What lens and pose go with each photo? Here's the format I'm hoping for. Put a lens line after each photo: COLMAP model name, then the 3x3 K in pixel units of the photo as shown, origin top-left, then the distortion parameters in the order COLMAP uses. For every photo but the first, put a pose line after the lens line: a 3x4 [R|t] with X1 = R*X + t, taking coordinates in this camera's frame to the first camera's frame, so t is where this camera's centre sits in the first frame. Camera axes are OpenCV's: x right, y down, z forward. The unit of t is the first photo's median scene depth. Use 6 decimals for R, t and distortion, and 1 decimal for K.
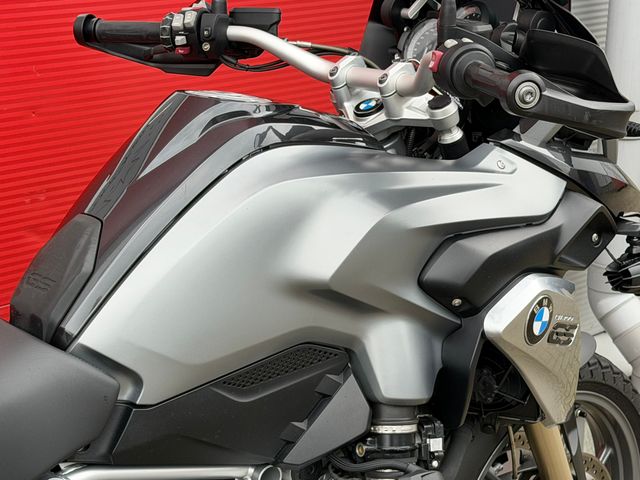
lens RADIAL K [[1365.5, 0, 320.7], [0, 1365.5, 254.9], [0, 0, 1]] dist [0.118213, 0.211879]
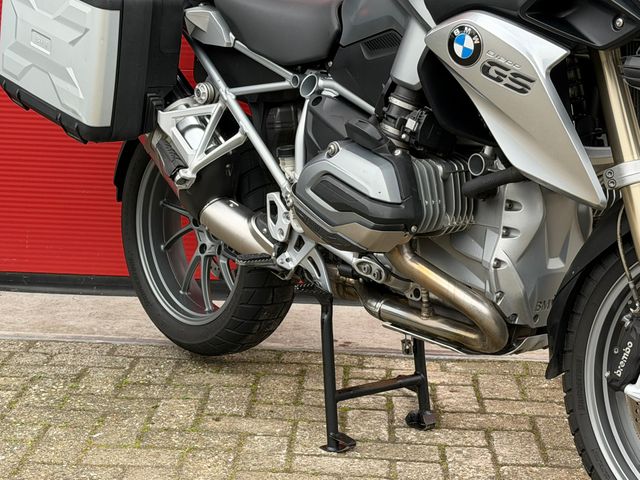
lens RADIAL K [[1367.9, 0, 320.5], [0, 1367.9, 257.8], [0, 0, 1]] dist [0.134053, 0.146522]
pose [[-0.020800, 0.205951, -0.978341, 1.466856], [-0.335816, 0.920262, 0.200864, 0.019225], [0.941698, 0.332720, 0.050020, 0.915419]]
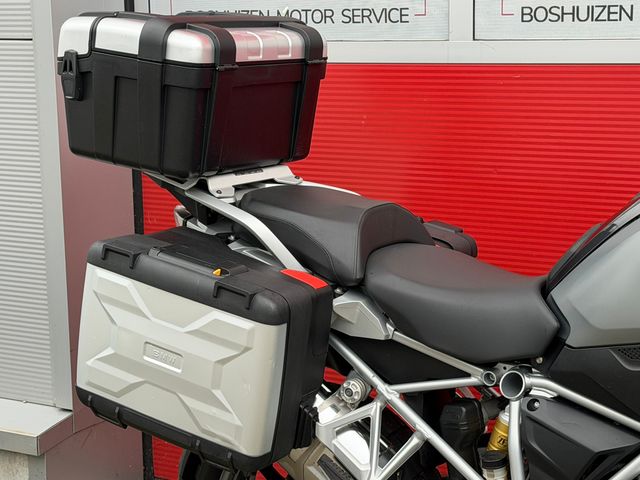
lens RADIAL K [[1354.3, 0, 310.8], [0, 1354.3, 258.5], [0, 0, 1]] dist [0.107481, 0.375587]
pose [[0.280555, 0.162366, -0.946006, 1.095970], [-0.270027, 0.959134, 0.084538, -0.027664], [0.921072, 0.231730, 0.312933, 0.242086]]
